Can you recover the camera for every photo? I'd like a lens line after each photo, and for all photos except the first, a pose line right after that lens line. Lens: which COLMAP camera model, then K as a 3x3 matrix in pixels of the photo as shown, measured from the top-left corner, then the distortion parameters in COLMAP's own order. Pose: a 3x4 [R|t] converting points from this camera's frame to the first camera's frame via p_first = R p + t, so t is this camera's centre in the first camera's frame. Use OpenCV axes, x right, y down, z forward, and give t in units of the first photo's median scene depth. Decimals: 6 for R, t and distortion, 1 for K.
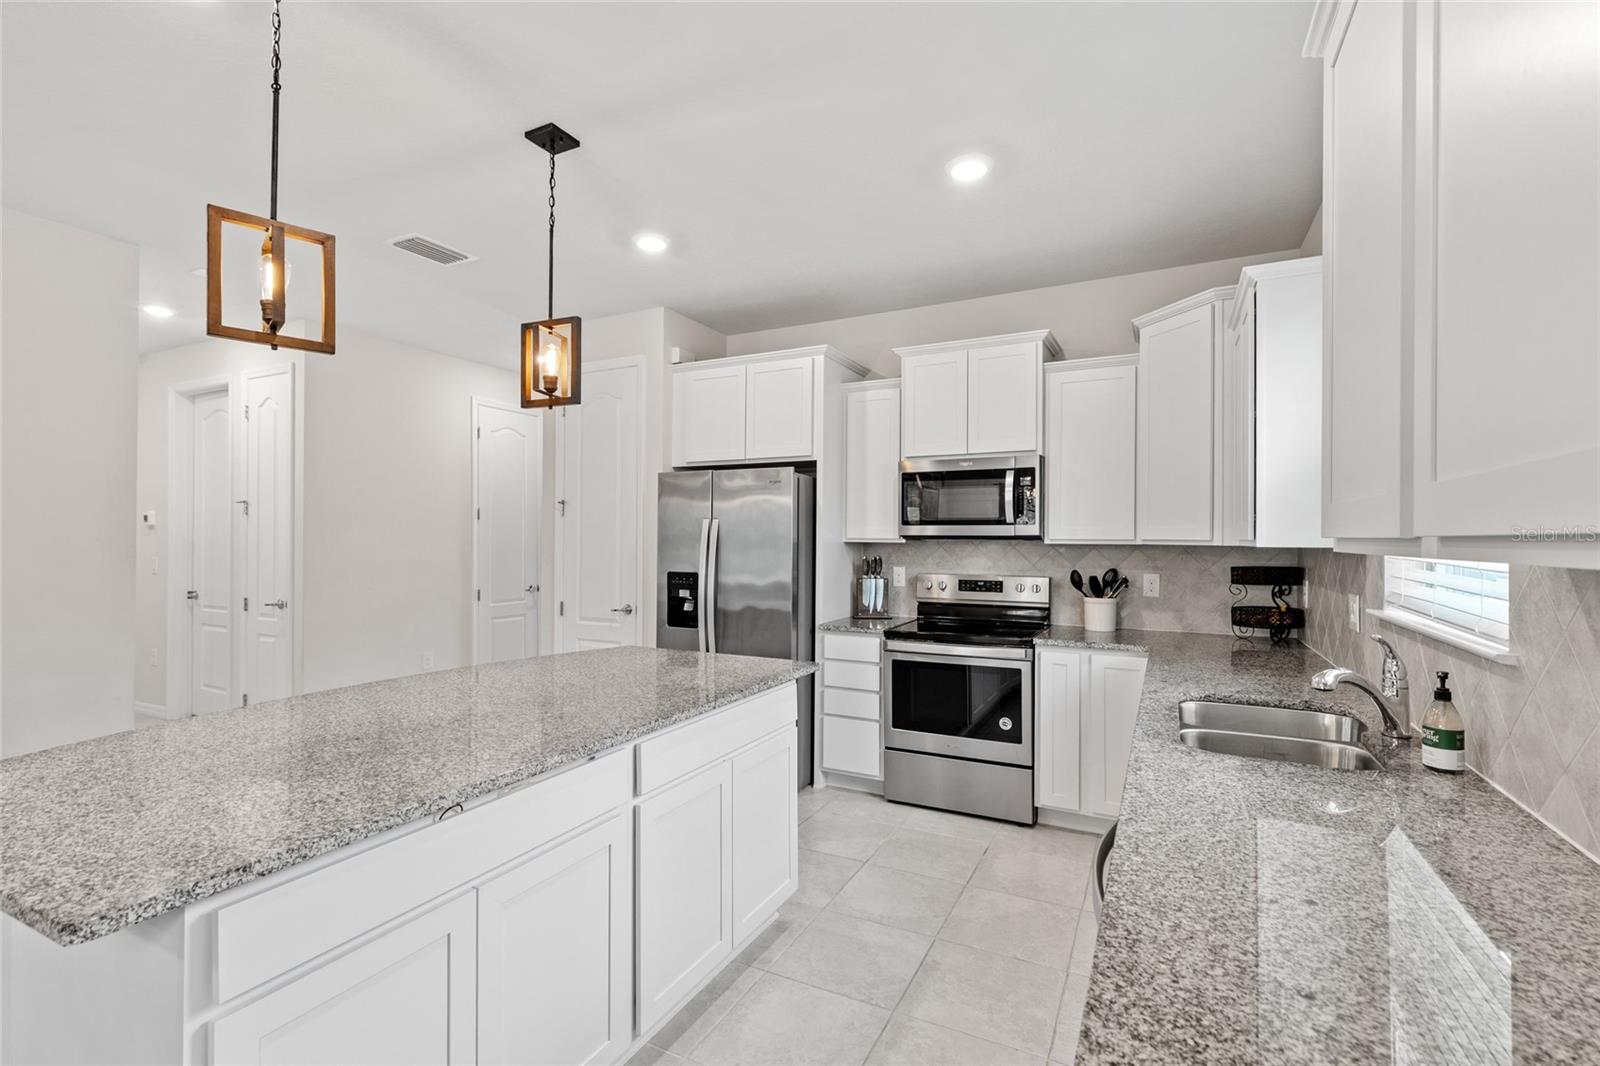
lens RADIAL K [[719.7, 0, 804.0], [0, 719.7, 531.4], [0, 0, 1]] dist [0.002991, 0.000526]
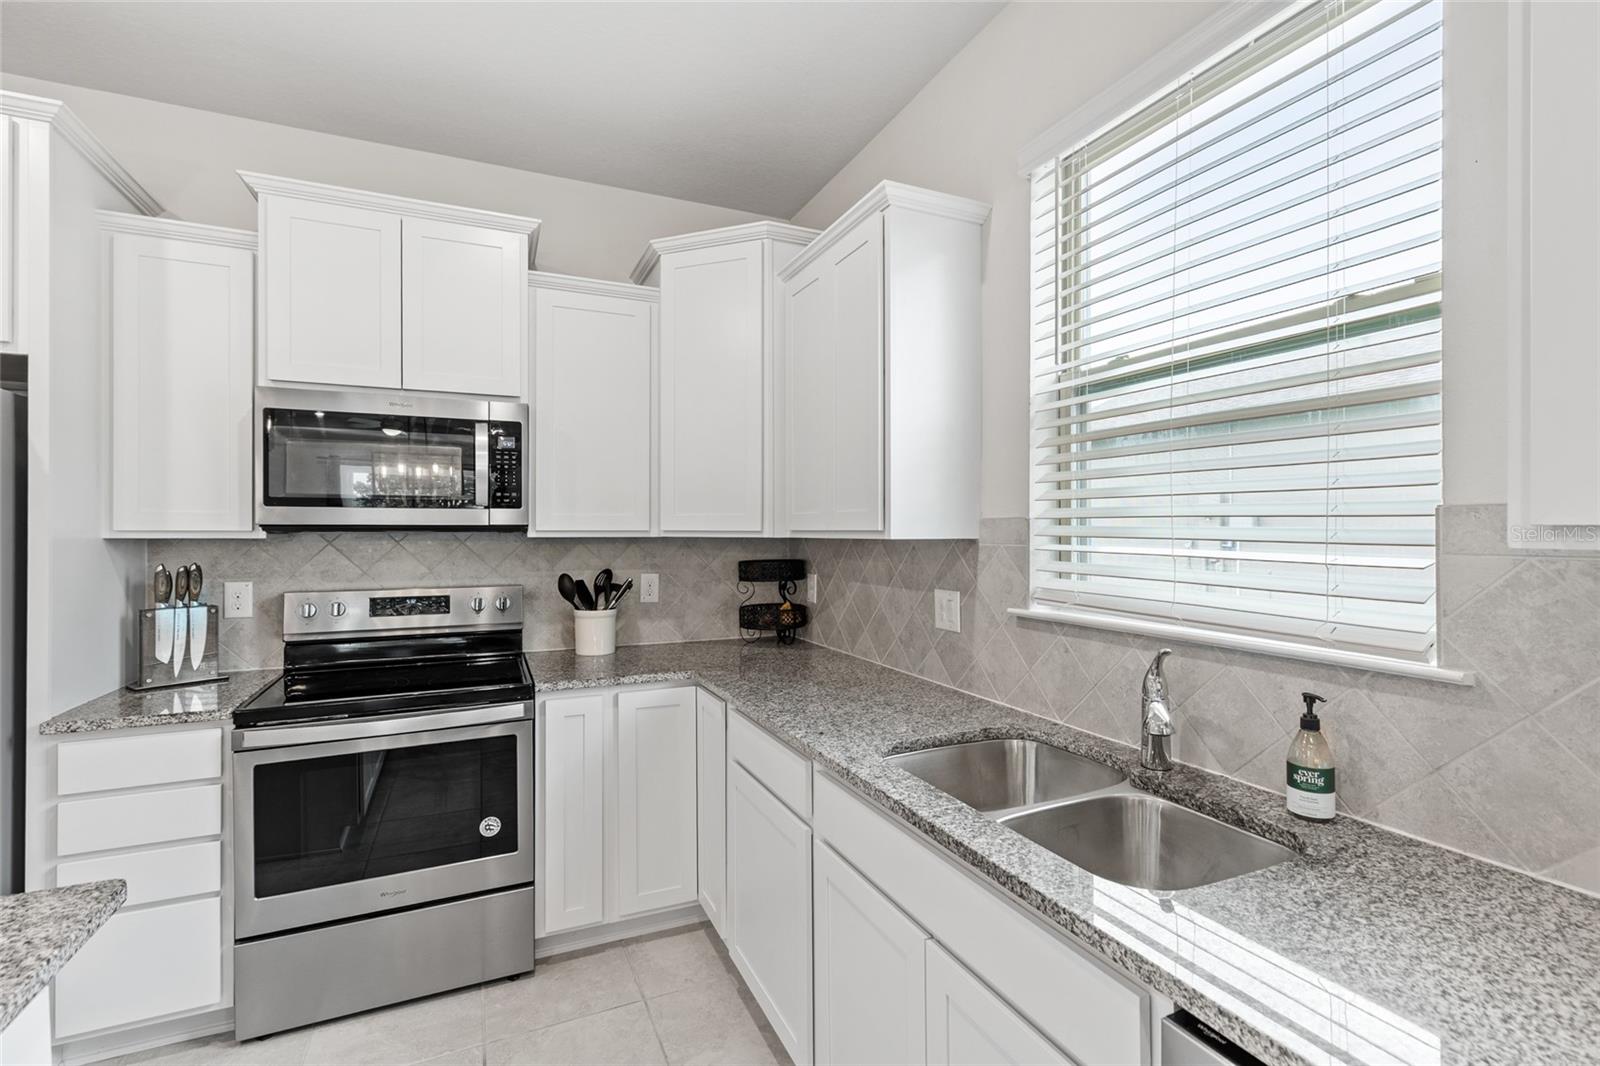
lens RADIAL K [[719.7, 0, 804.0], [0, 719.7, 531.4], [0, 0, 1]] dist [0.002991, 0.000526]
pose [[0.622806, -0.005587, 0.782356, -0.035033], [-0.004370, 0.999934, 0.010620, 0.002863], [-0.782364, -0.010033, 0.622741, 0.365163]]
